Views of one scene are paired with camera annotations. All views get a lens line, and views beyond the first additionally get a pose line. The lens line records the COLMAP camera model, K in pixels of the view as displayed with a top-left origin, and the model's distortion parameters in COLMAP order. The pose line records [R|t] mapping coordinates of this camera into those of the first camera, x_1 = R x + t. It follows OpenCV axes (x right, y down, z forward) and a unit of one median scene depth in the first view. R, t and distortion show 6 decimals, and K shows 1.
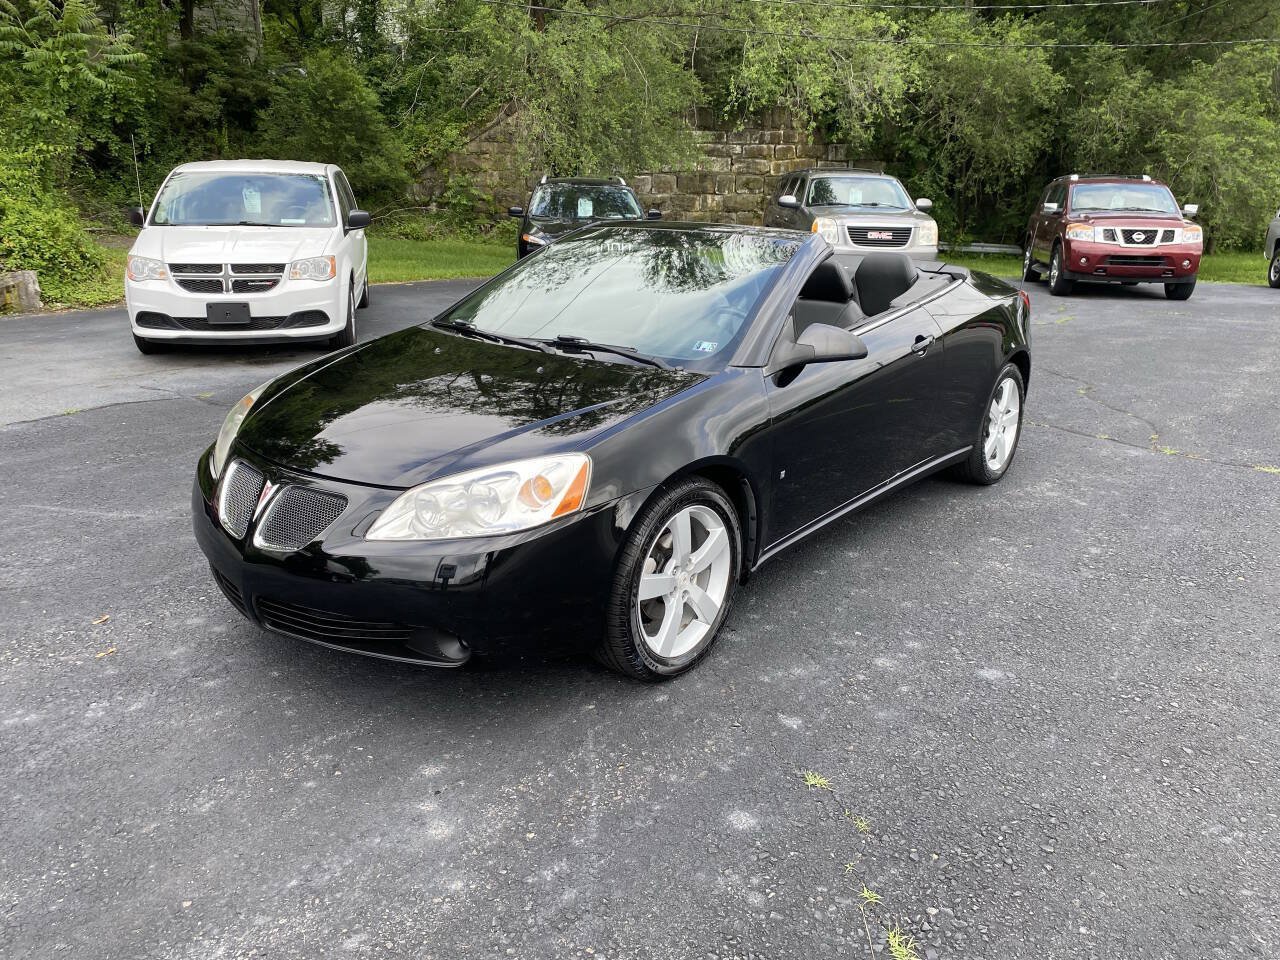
lens RADIAL K [[991.4, 0, 630.3], [0, 991.4, 473.4], [0, 0, 1]] dist [0.009087, -0.003653]
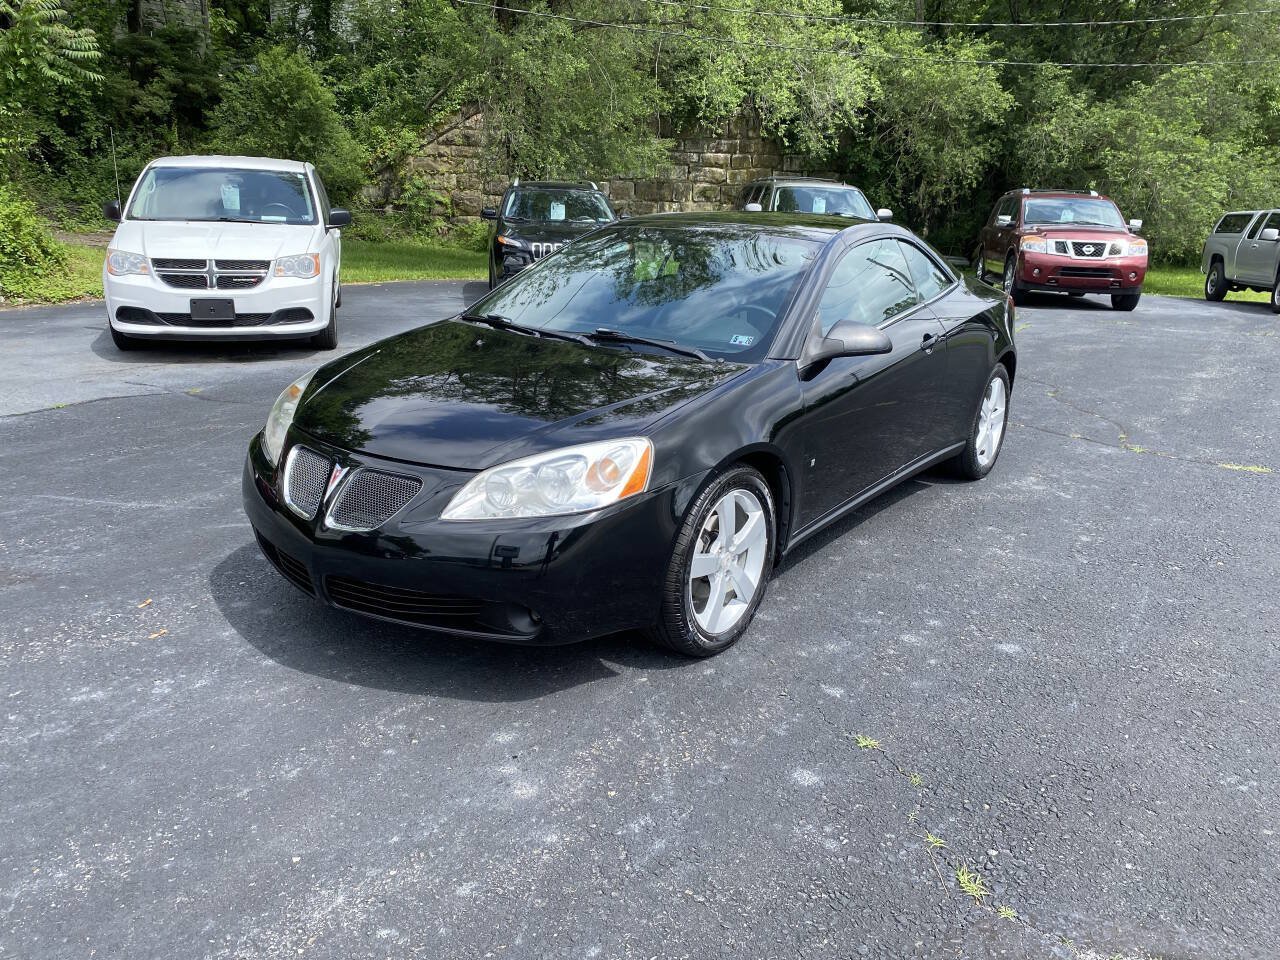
lens RADIAL K [[988.1, 0, 632.1], [0, 988.1, 483.3], [0, 0, 1]] dist [0.013669, -0.005461]
pose [[0.998280, 0.002898, 0.058556, -0.068584], [-0.003080, 0.999991, 0.003004, 0.014318], [-0.058547, -0.003179, 0.998280, -0.027421]]
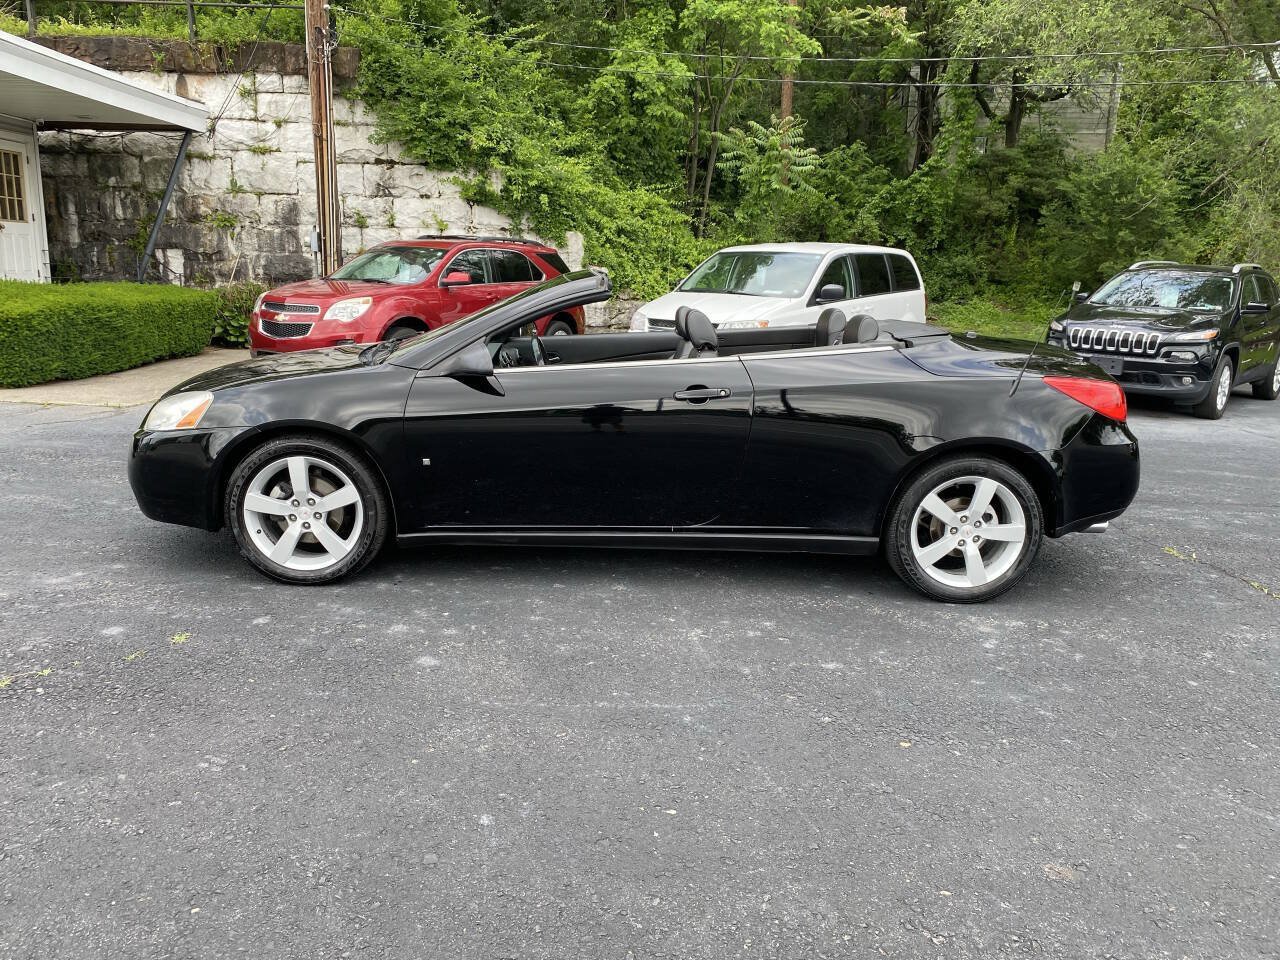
lens RADIAL K [[991.4, 0, 630.3], [0, 991.4, 473.4], [0, 0, 1]] dist [0.009087, -0.003653]
pose [[0.640646, 0.169369, -0.748924, 0.833375], [-0.241084, 0.970414, 0.013231, -0.041678], [0.729007, 0.172077, 0.662524, 0.268648]]
